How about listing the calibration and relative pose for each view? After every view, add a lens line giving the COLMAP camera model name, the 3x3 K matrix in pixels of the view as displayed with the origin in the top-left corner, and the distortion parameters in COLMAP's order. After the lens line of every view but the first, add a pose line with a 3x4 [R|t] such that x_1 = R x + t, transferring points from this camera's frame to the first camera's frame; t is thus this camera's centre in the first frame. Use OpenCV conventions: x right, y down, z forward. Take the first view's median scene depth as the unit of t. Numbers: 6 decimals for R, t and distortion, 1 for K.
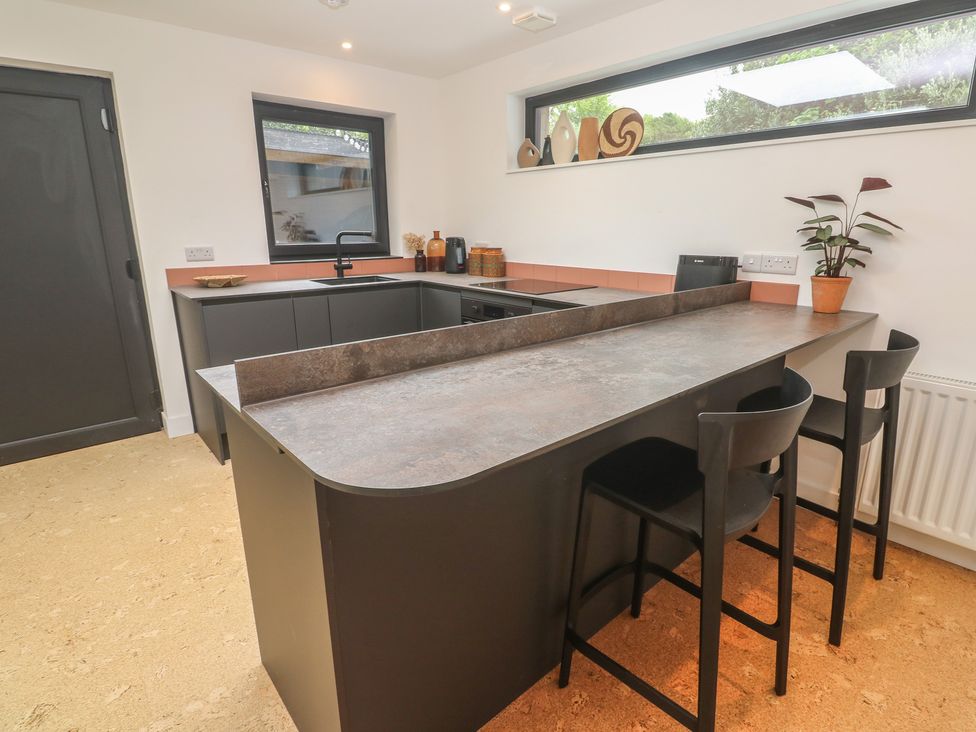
lens RADIAL K [[507.5, 0, 503.4], [0, 507.5, 355.7], [0, 0, 1]] dist [-0.000202, -0.010501]
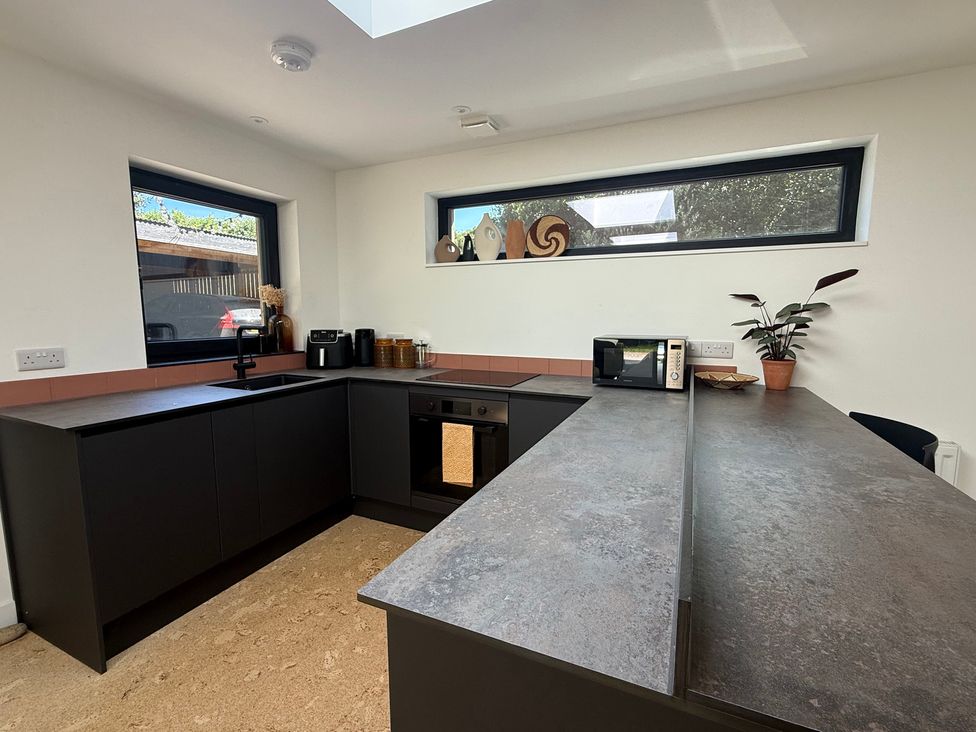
lens RADIAL K [[442.9, 0, 488.0], [0, 442.9, 366.0], [0, 0, 1]] dist [0.000778, -0.000479]
pose [[0.916382, -0.047062, 0.397528, -0.405953], [0.099278, 0.988759, -0.111800, -0.089503], [-0.387798, 0.141918, 0.910754, 0.294262]]
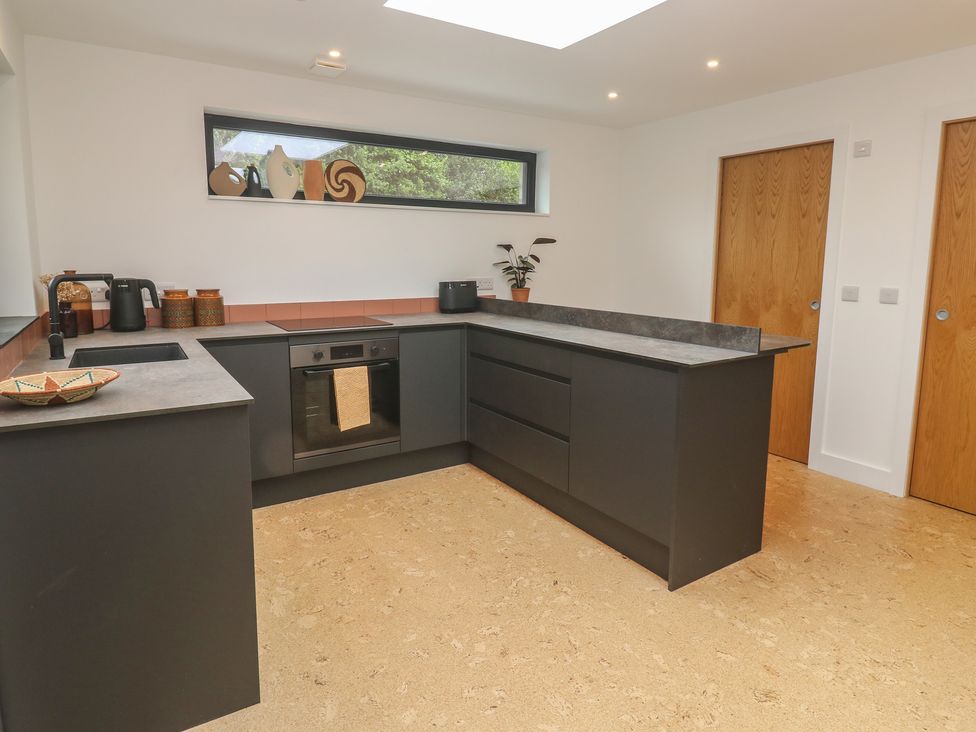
lens RADIAL K [[578.4, 0, 472.8], [0, 578.4, 333.4], [0, 0, 1]] dist [0.000828, -0.002132]
pose [[0.171952, -0.131005, 0.976356, -1.433576], [0.242042, 0.966354, 0.087036, -0.217877], [-0.954907, 0.221353, 0.197875, 0.774119]]
